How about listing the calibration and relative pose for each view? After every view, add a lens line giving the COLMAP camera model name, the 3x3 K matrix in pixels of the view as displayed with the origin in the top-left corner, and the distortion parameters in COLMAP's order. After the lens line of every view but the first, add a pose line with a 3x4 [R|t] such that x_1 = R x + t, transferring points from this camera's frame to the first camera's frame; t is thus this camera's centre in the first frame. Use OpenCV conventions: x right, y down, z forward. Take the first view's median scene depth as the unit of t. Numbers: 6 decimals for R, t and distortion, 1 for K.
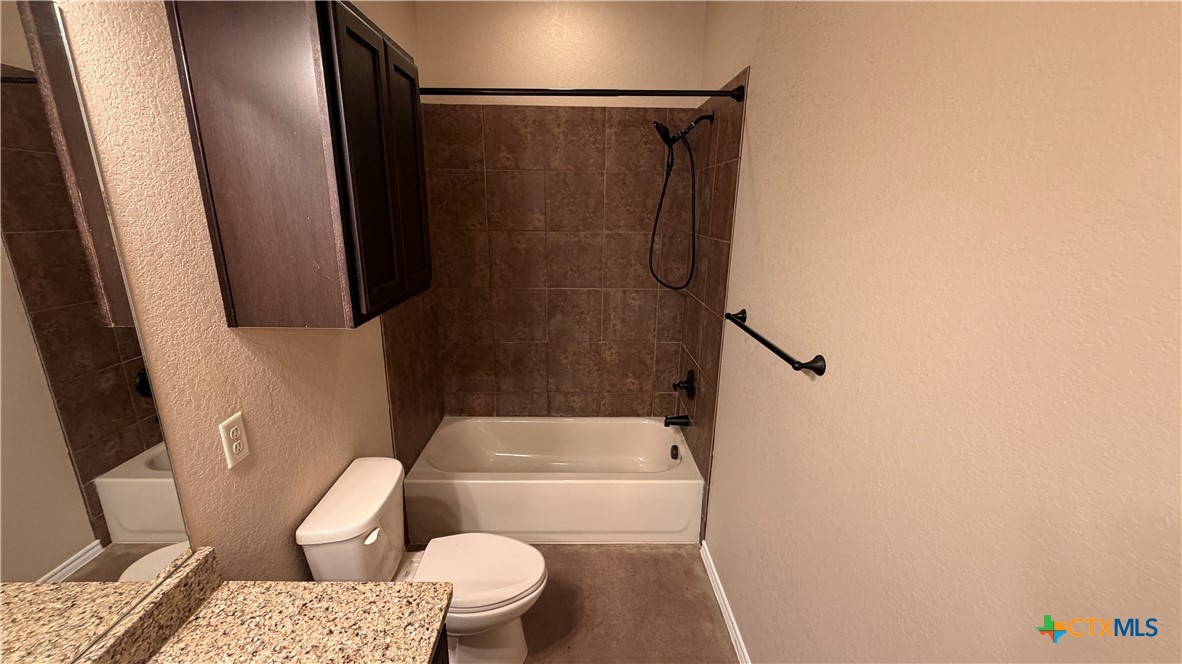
lens RADIAL K [[472.0, 0, 587.7], [0, 472.0, 333.4], [0, 0, 1]] dist [0.002532, -0.000065]
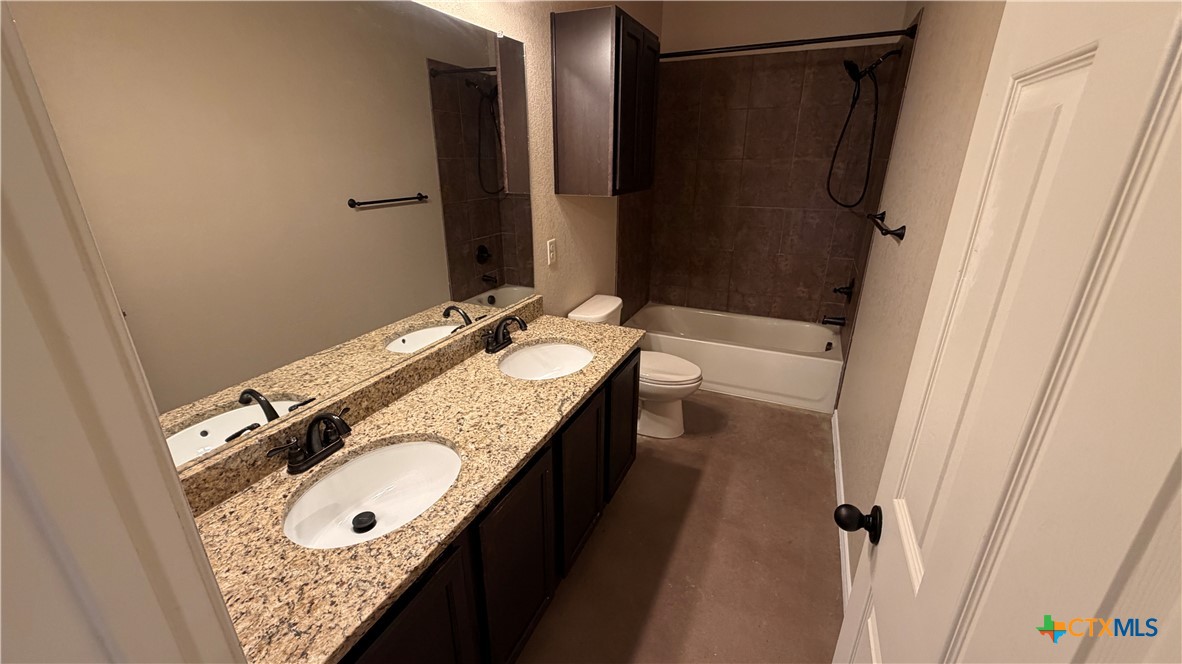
lens RADIAL K [[472.0, 0, 587.7], [0, 472.0, 333.4], [0, 0, 1]] dist [0.002532, -0.000065]
pose [[0.902736, 0.138272, -0.407367, 0.115330], [-0.100193, 0.988475, 0.113486, 0.140868], [0.418364, -0.061633, 0.906186, -0.341929]]
